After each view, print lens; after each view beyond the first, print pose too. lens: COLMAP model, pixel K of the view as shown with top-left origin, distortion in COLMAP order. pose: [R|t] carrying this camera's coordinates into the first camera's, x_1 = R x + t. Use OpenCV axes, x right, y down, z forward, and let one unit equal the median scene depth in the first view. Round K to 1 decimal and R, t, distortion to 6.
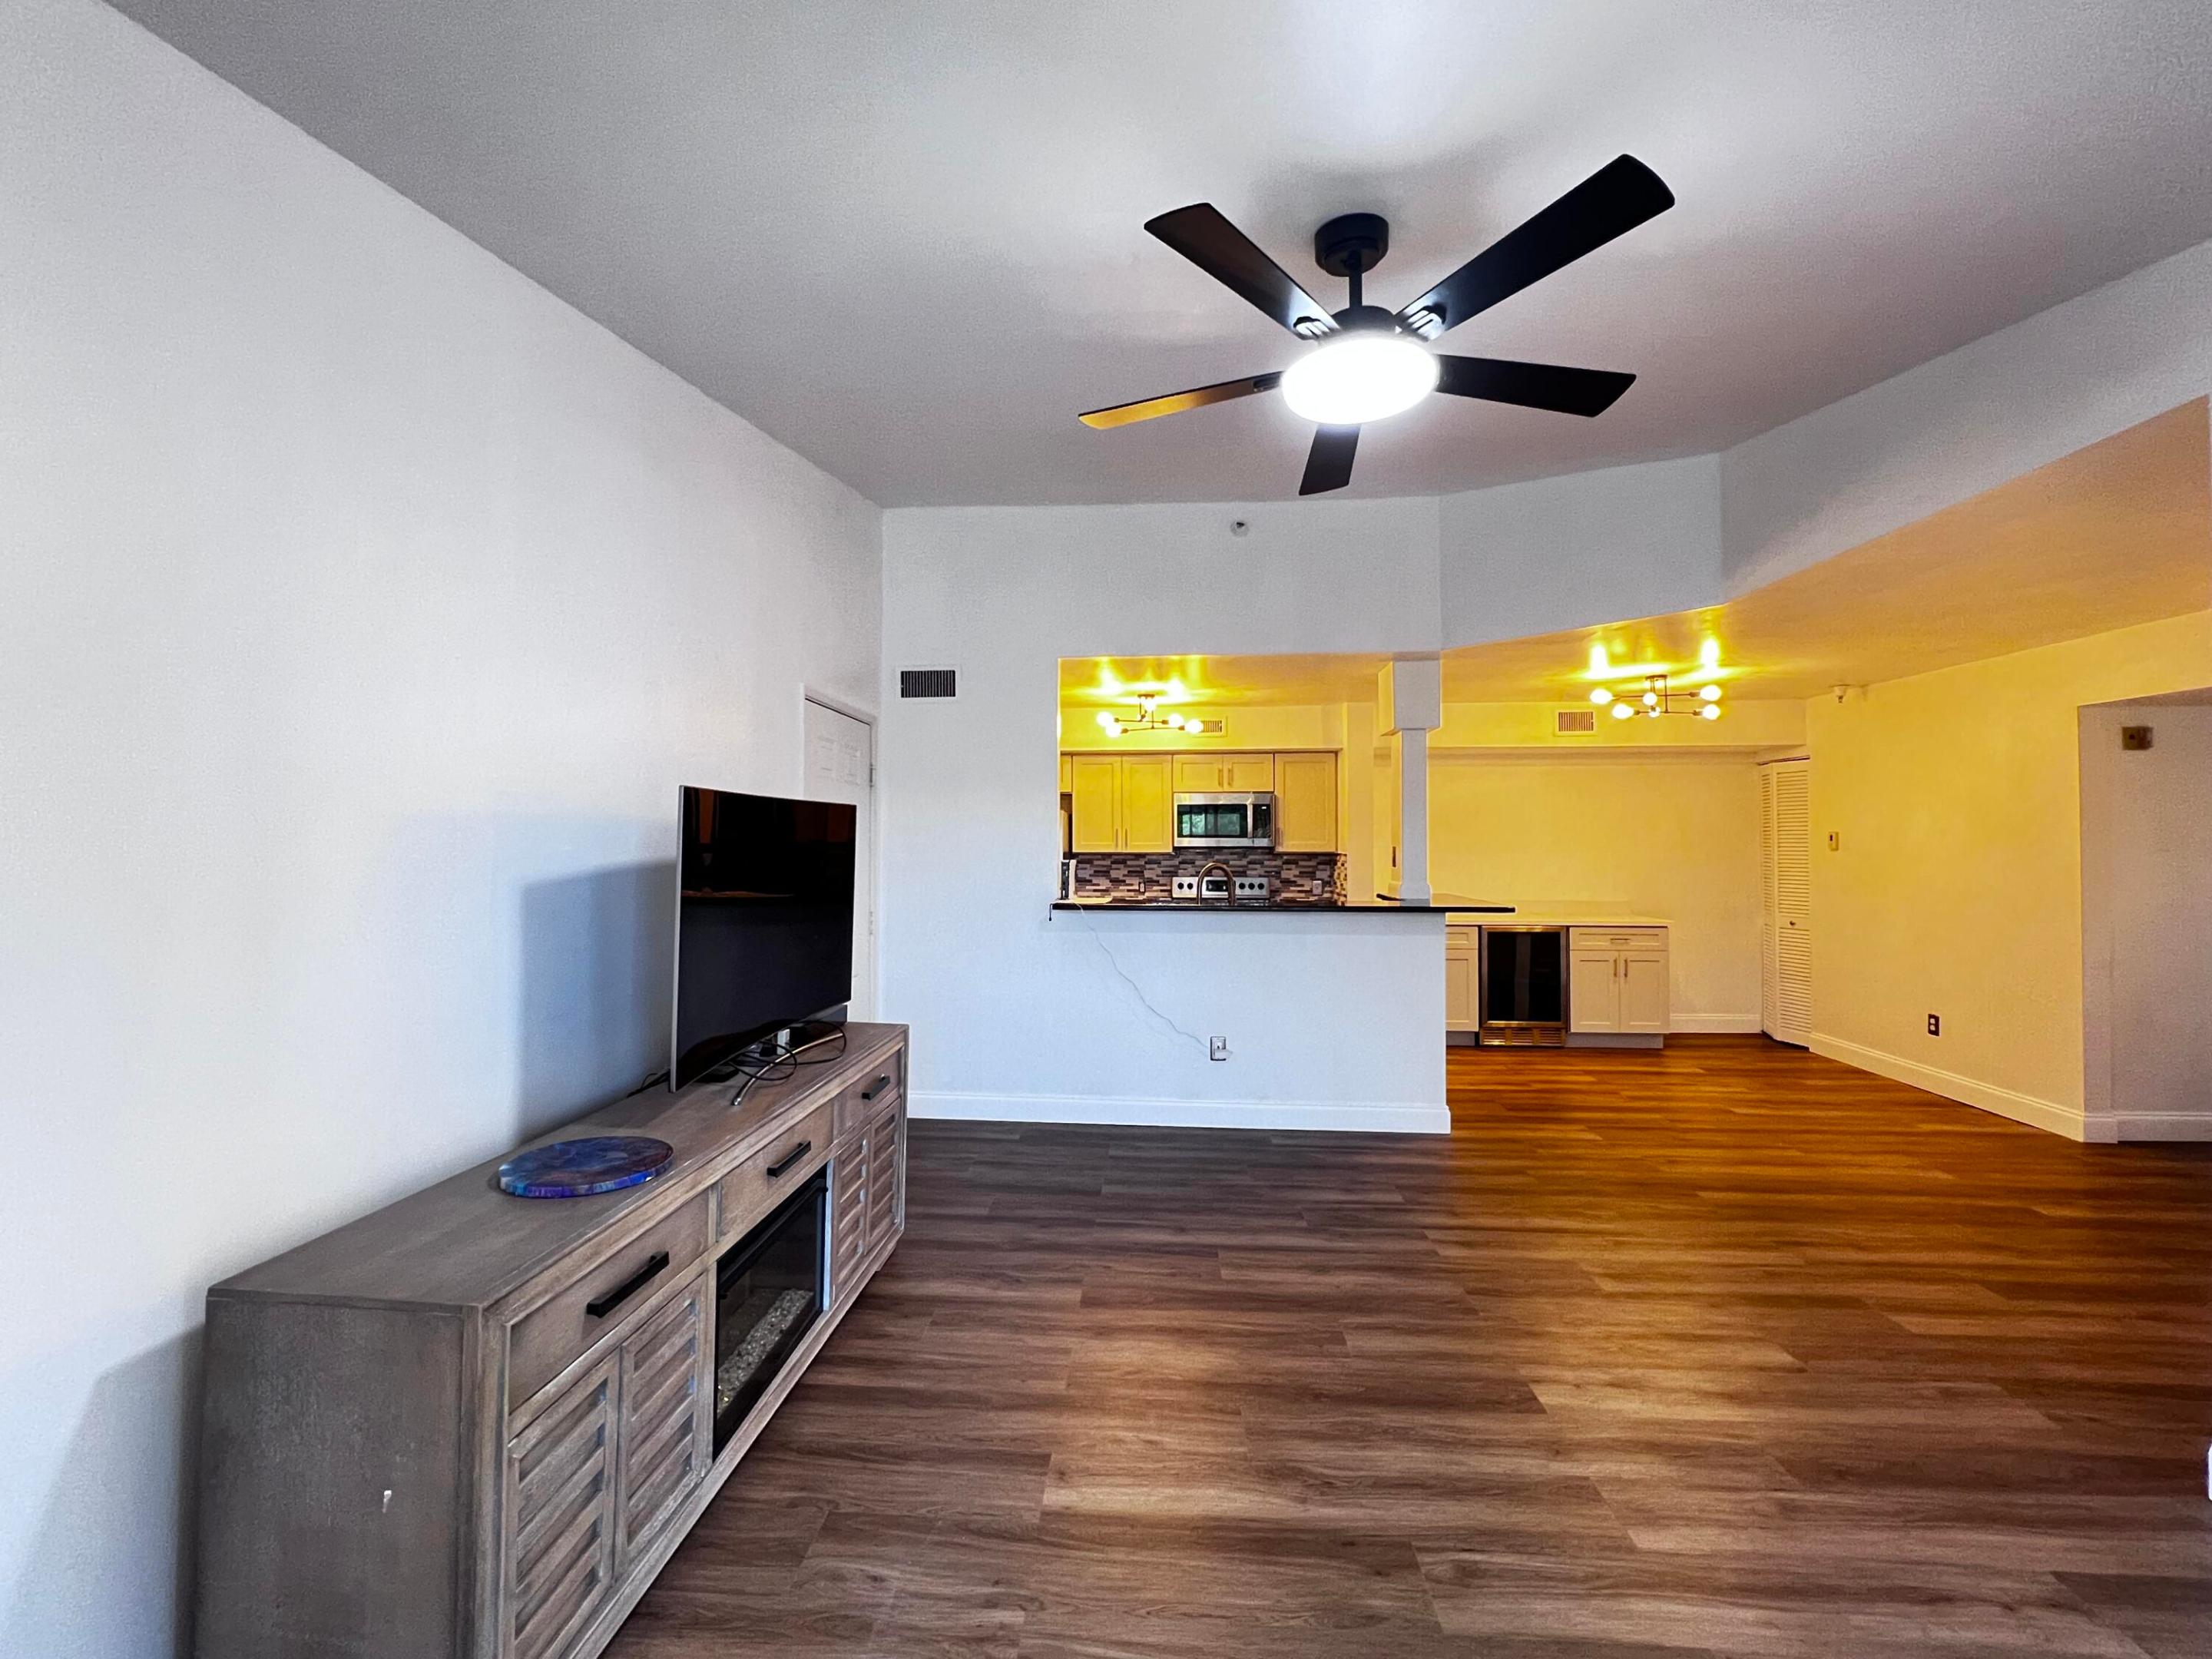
lens RADIAL K [[935.1, 0, 1100.3], [0, 935.1, 831.5], [0, 0, 1]] dist [-0.001123, 0.000340]
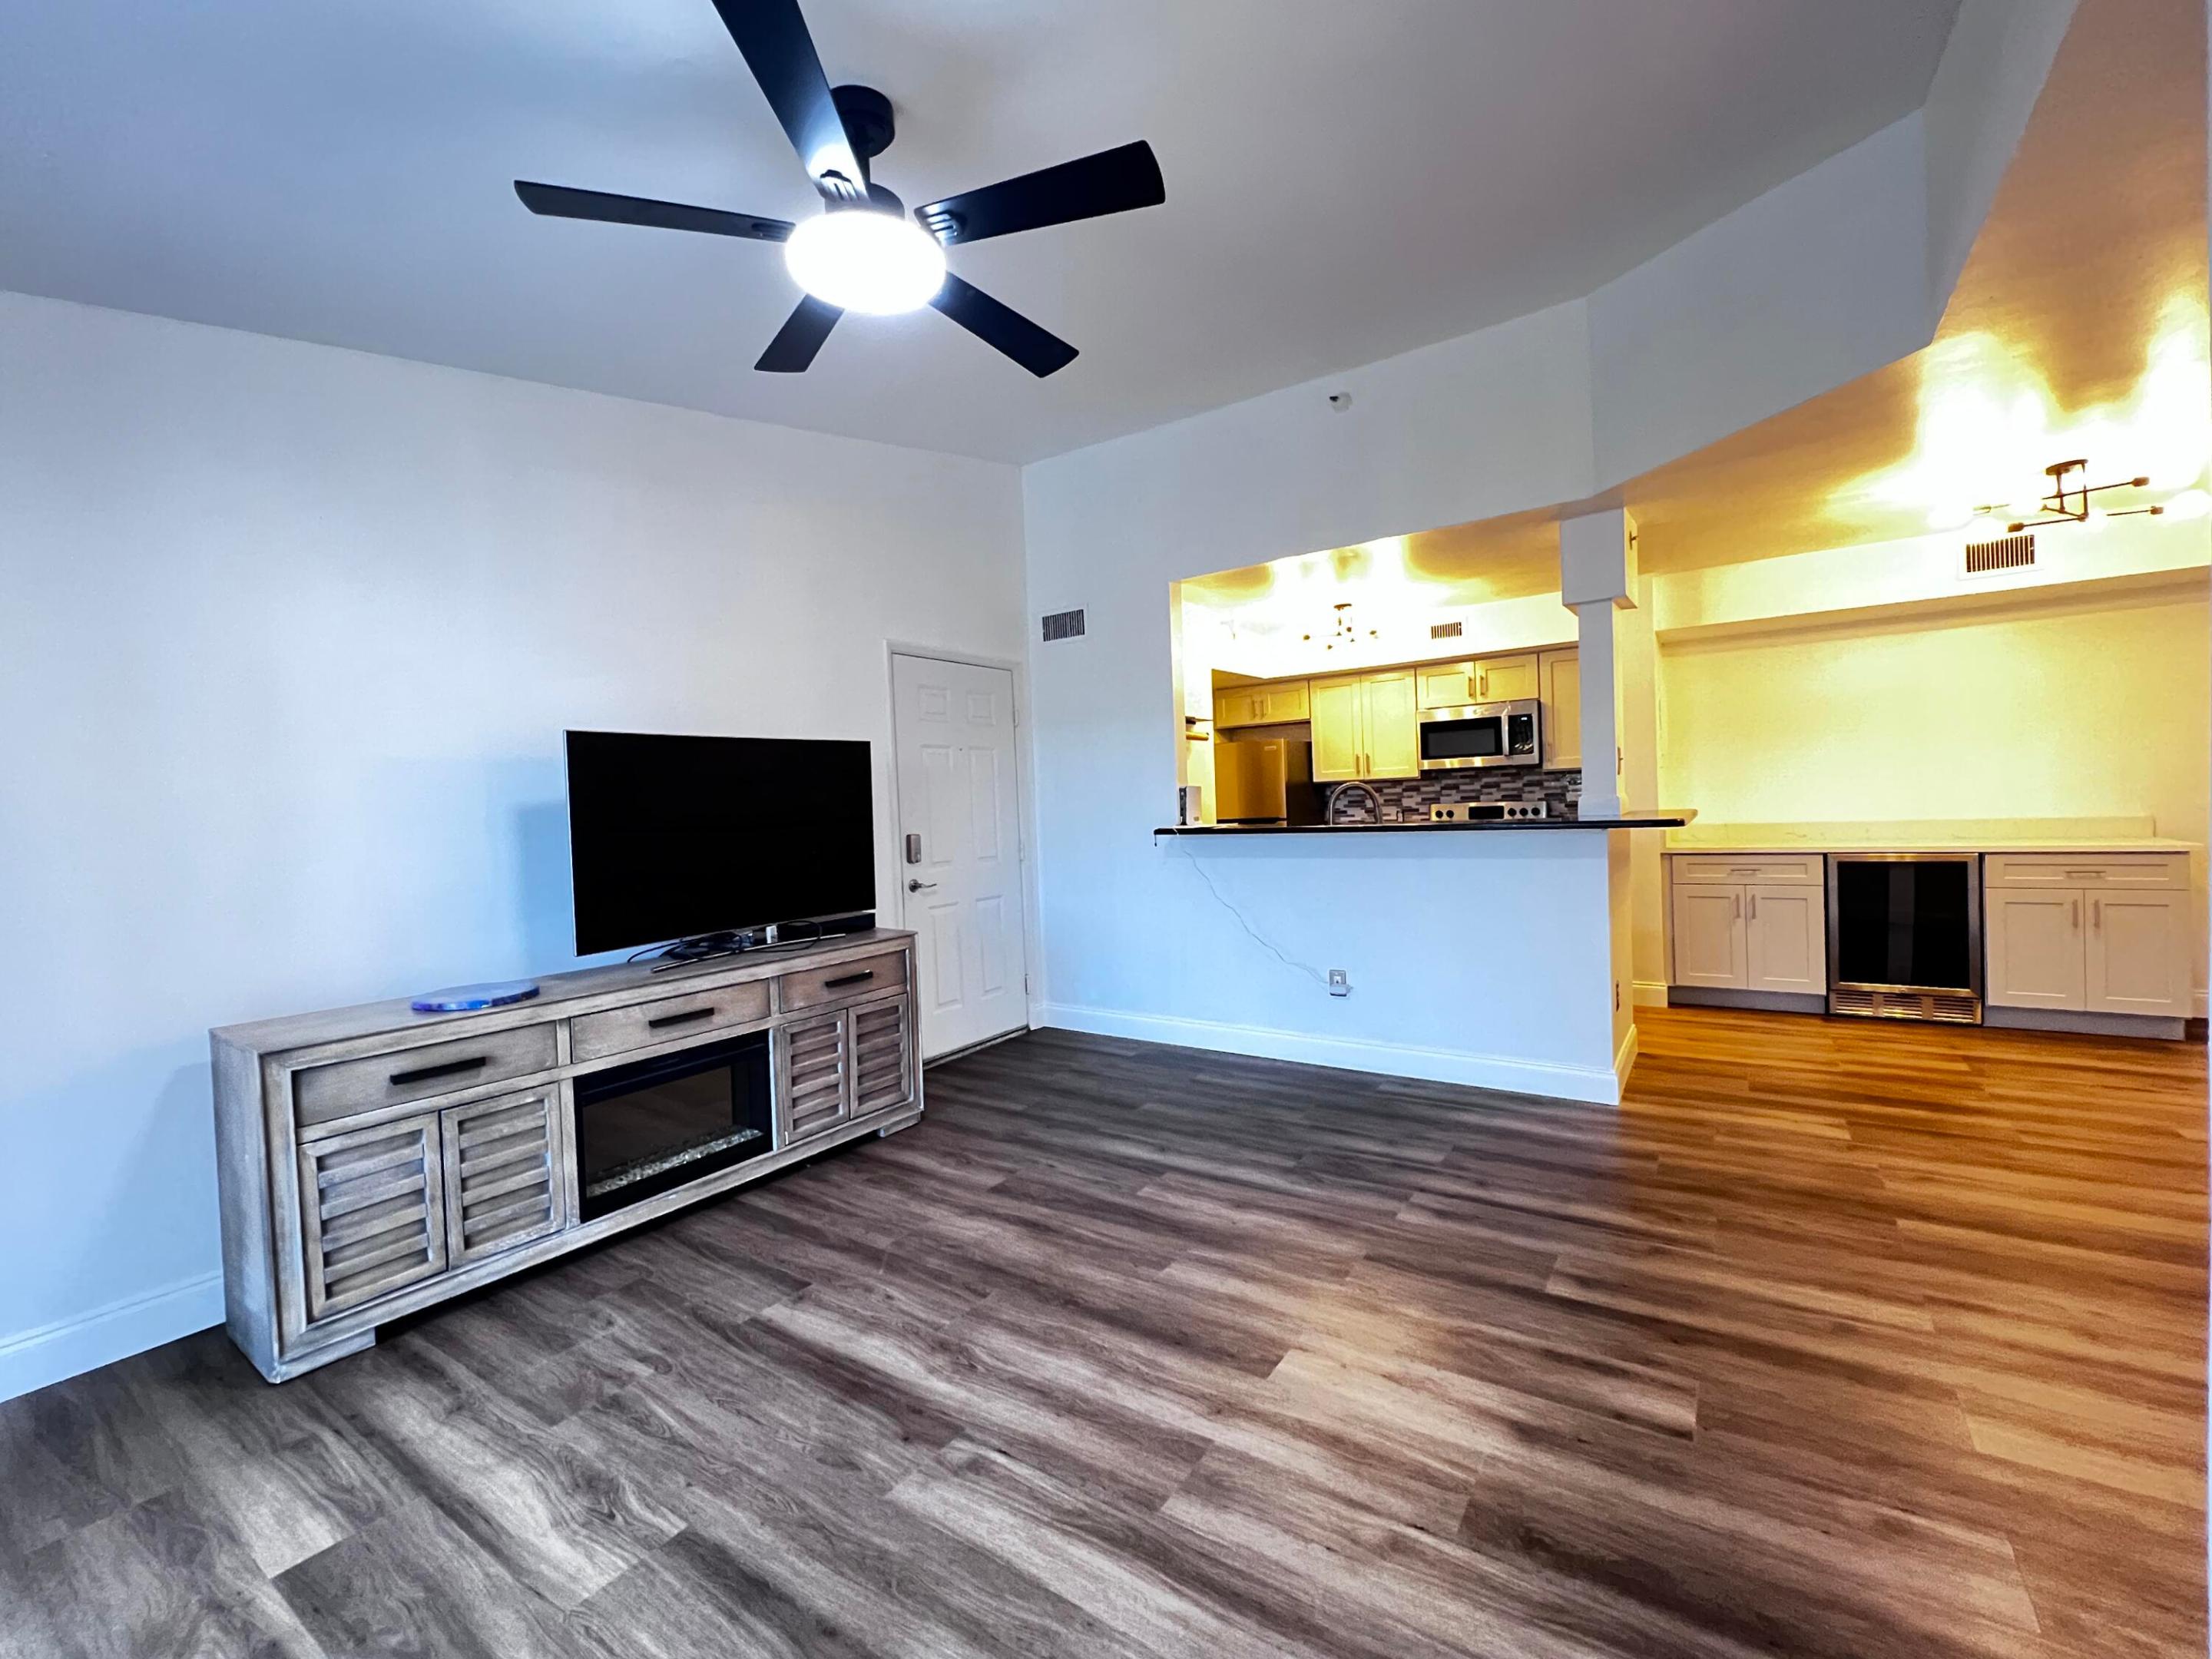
lens RADIAL K [[935.1, 0, 1101.1], [0, 935.1, 828.1], [0, 0, 1]] dist [-0.001123, 0.000340]
pose [[0.861738, -0.022113, -0.506871, 0.431028], [0.047694, 0.998156, 0.037538, 0.037577], [0.505107, -0.056522, 0.861204, 0.107543]]
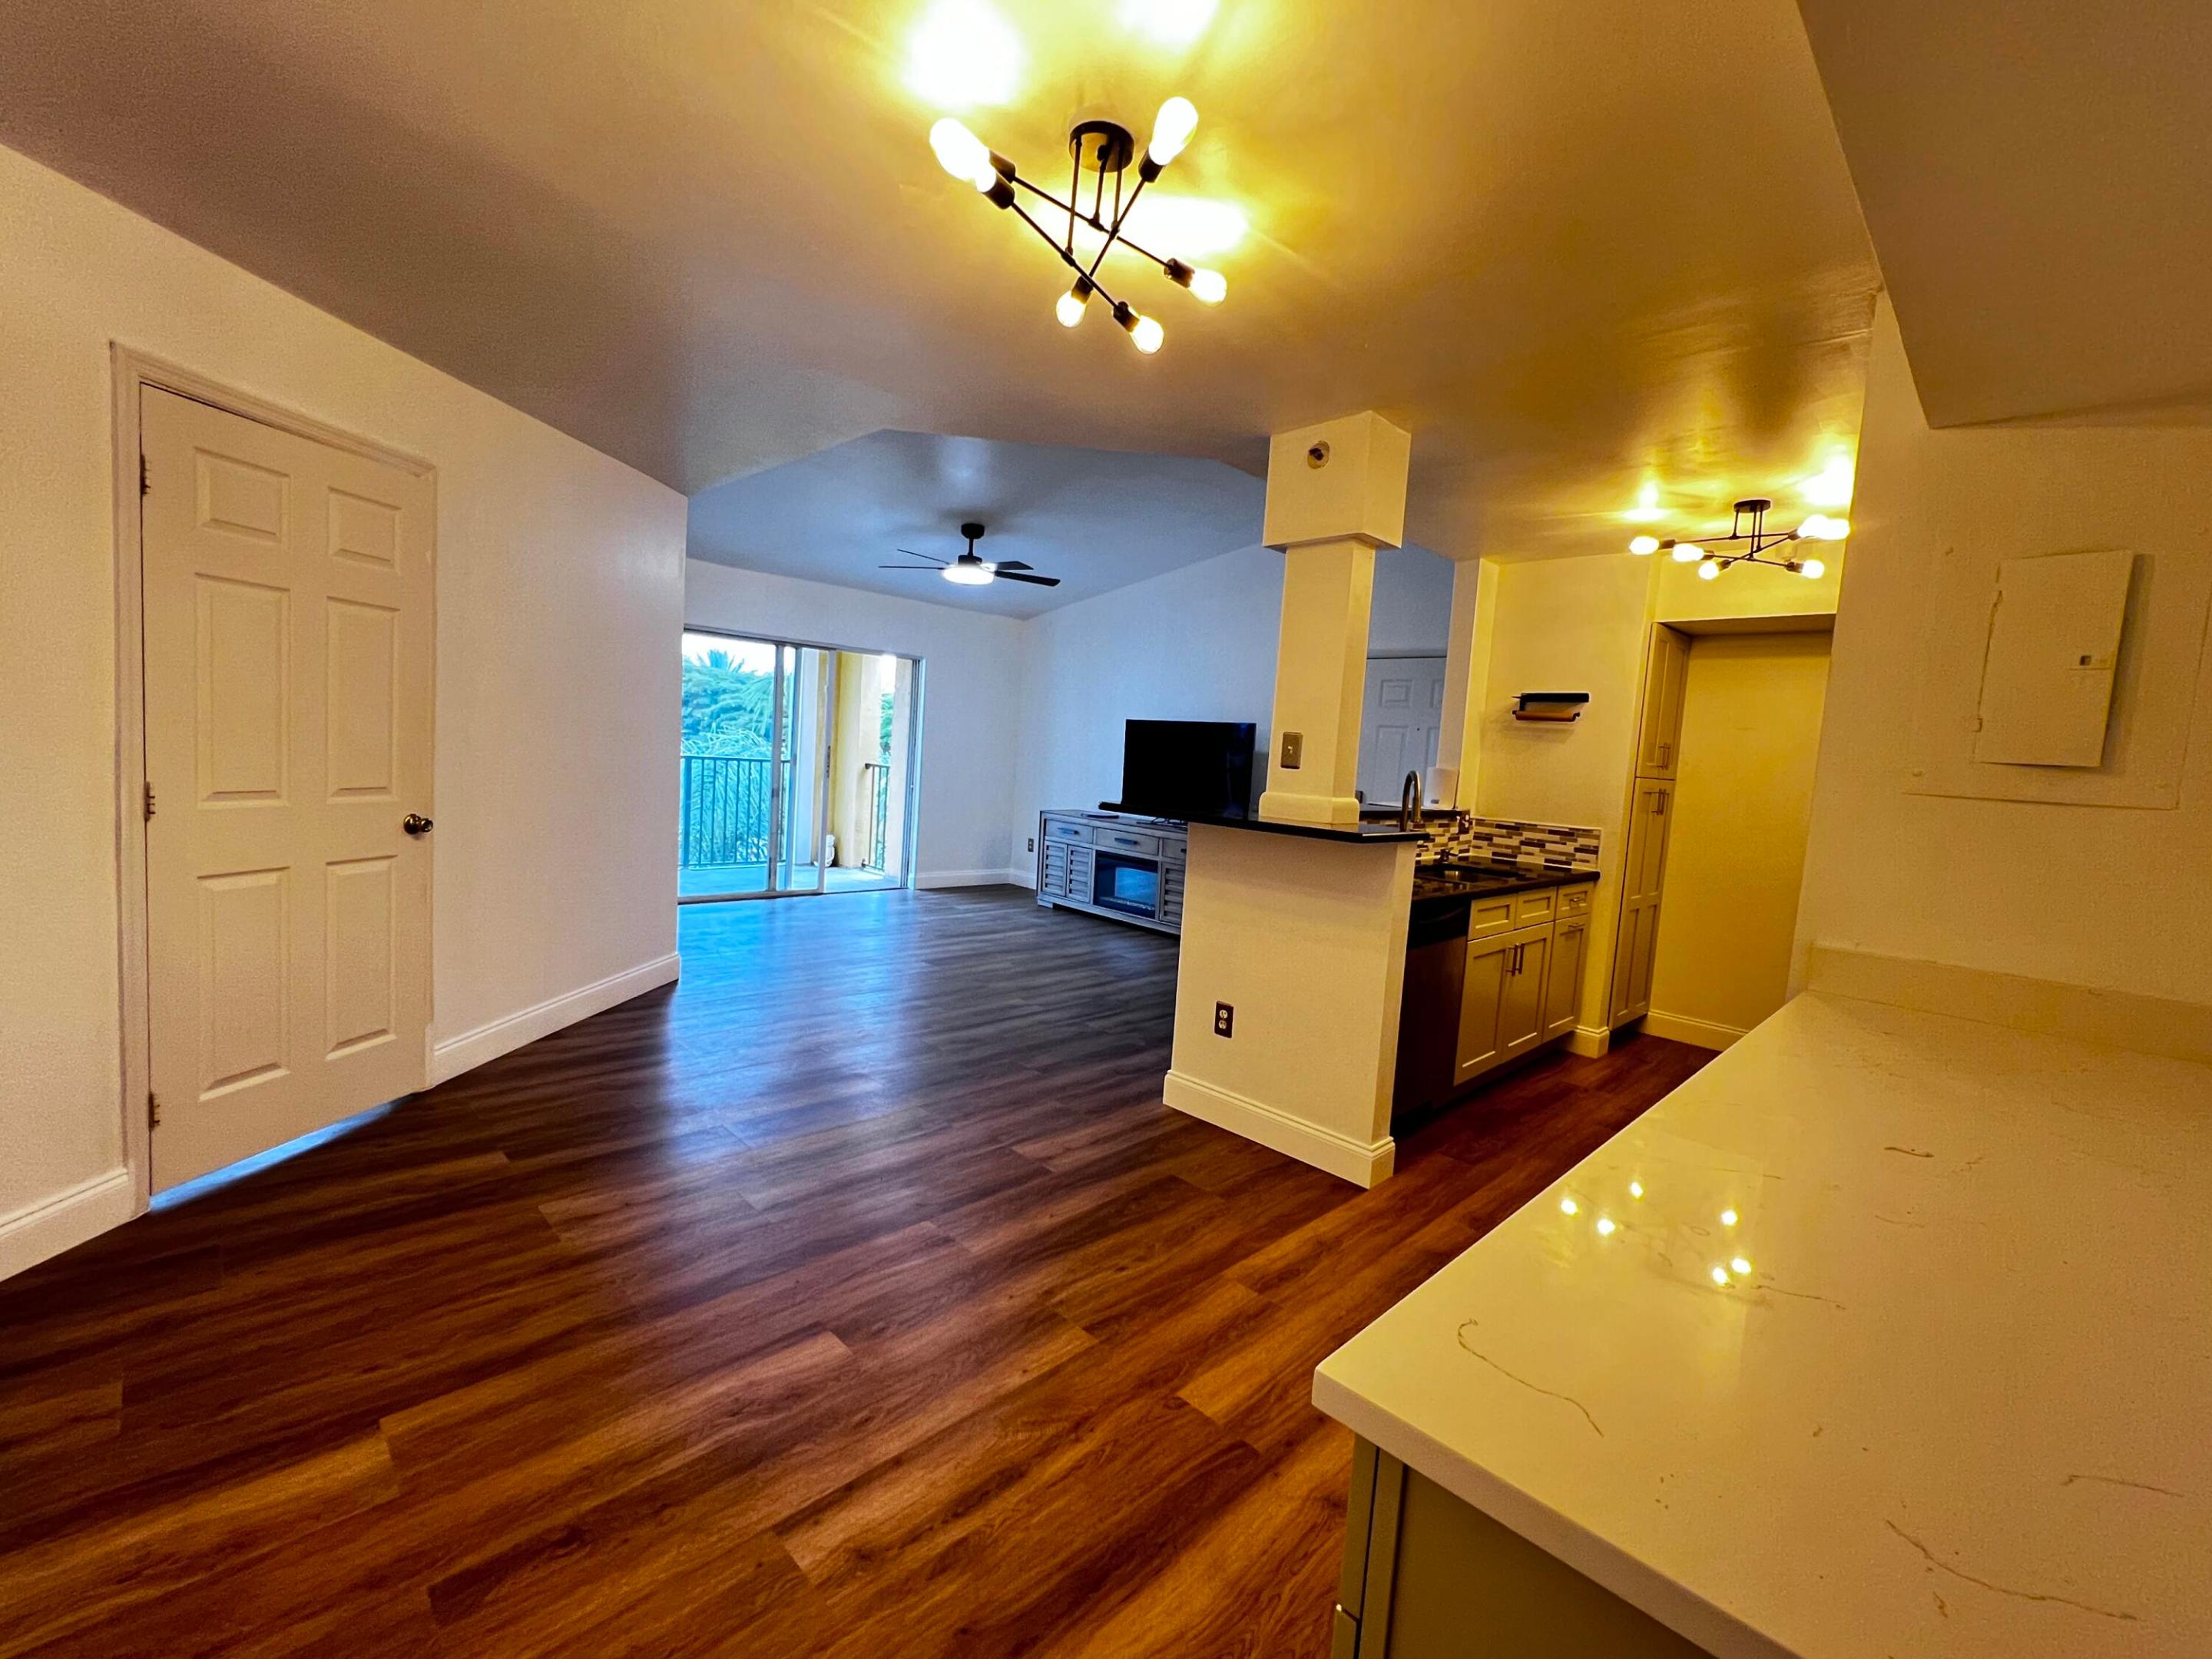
lens RADIAL K [[935.1, 0, 1103.2], [0, 935.1, 828.4], [0, 0, 1]] dist [-0.001123, 0.000340]
pose [[-0.658704, 0.018770, -0.752168, 1.050091], [-0.058691, 0.995361, 0.076236, 0.044050], [0.750109, 0.094363, -0.654547, 1.545197]]
